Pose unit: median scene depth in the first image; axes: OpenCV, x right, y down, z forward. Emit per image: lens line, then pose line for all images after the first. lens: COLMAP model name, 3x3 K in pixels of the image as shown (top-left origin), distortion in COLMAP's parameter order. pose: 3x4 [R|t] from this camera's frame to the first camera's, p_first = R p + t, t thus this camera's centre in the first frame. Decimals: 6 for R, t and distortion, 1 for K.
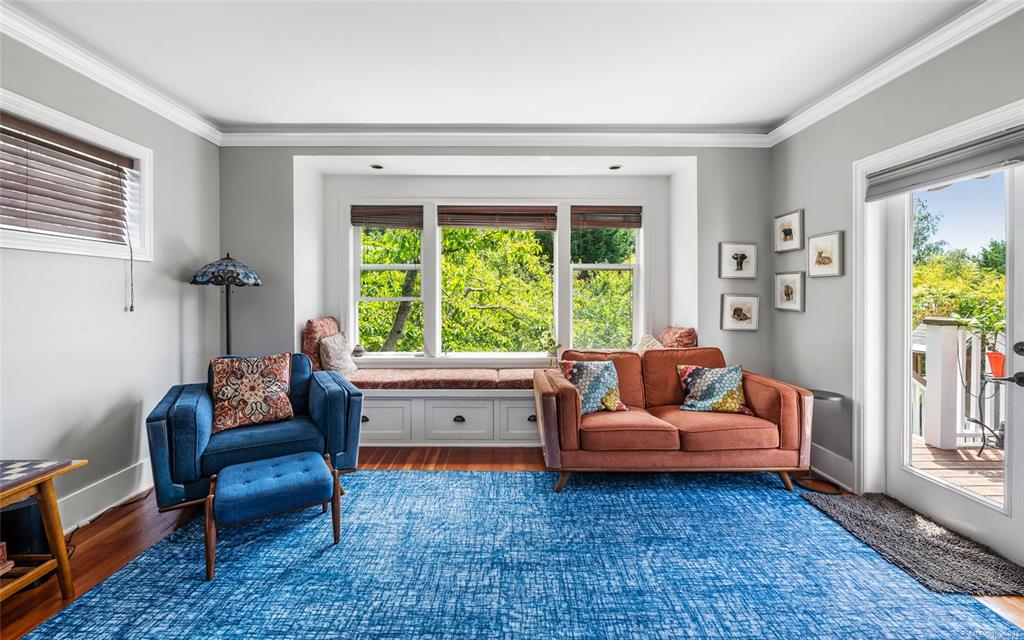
lens RADIAL K [[429.8, 0, 508.2], [0, 429.8, 299.9], [0, 0, 1]] dist [-0.000560, 0.000264]
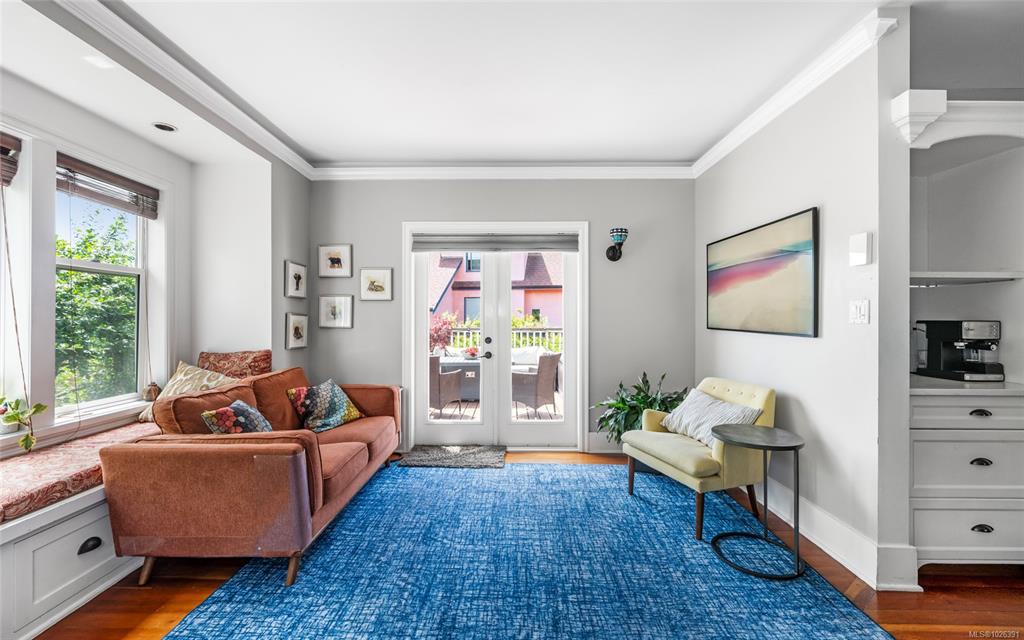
lens RADIAL K [[413.2, 0, 509.0], [0, 413.2, 320.7], [0, 0, 1]] dist [-0.000118, -0.000002]
pose [[0.022243, -0.006073, 0.999734, -0.465296], [0.012359, 0.999907, 0.005799, 0.005006], [-0.999676, 0.012227, 0.022316, 0.504533]]
